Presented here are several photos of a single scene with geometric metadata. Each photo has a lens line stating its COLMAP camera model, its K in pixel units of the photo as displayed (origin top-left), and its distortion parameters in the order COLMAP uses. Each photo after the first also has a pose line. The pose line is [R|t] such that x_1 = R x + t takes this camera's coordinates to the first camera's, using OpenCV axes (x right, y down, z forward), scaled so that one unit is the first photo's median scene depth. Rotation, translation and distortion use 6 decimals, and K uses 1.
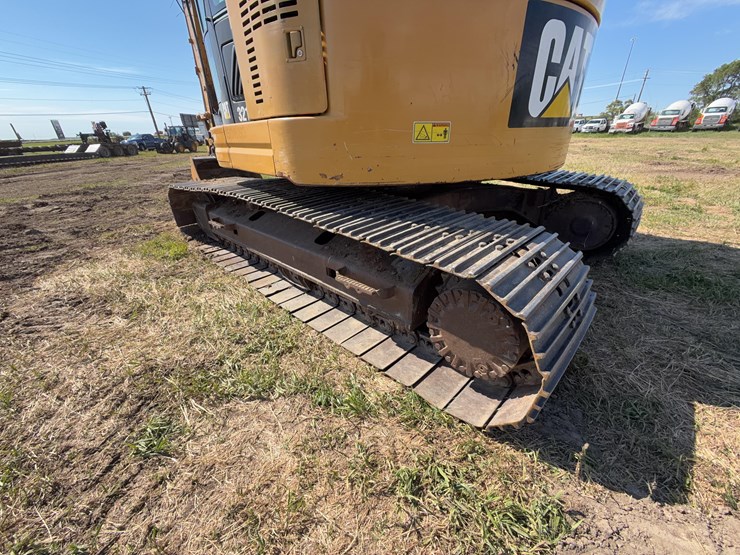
lens RADIAL K [[295.3, 0, 370.5], [0, 295.3, 279.0], [0, 0, 1]] dist [0.000346, 0.000173]
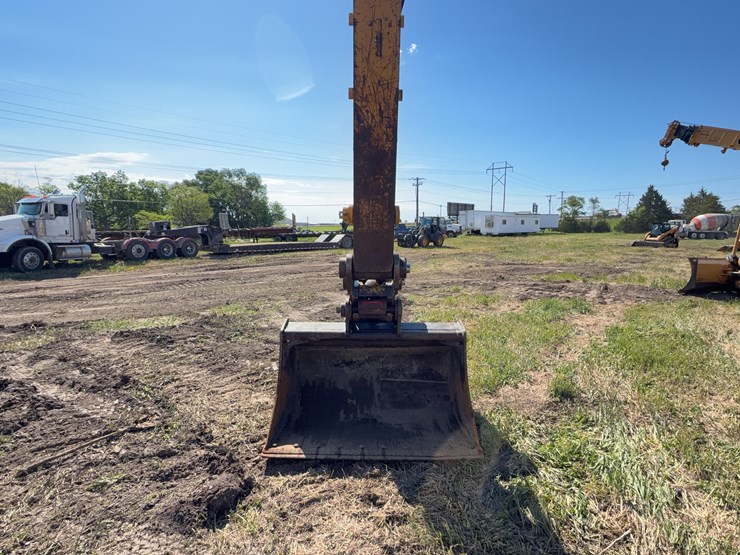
lens RADIAL K [[393.2, 0, 368.1], [0, 393.2, 279.8], [0, 0, 1]] dist [0.000156, 0.000161]
pose [[0.752560, 0.117398, -0.647975, -0.619678], [-0.311502, 0.930395, -0.193213, -1.015049], [0.580190, 0.347250, 0.736747, 1.778856]]
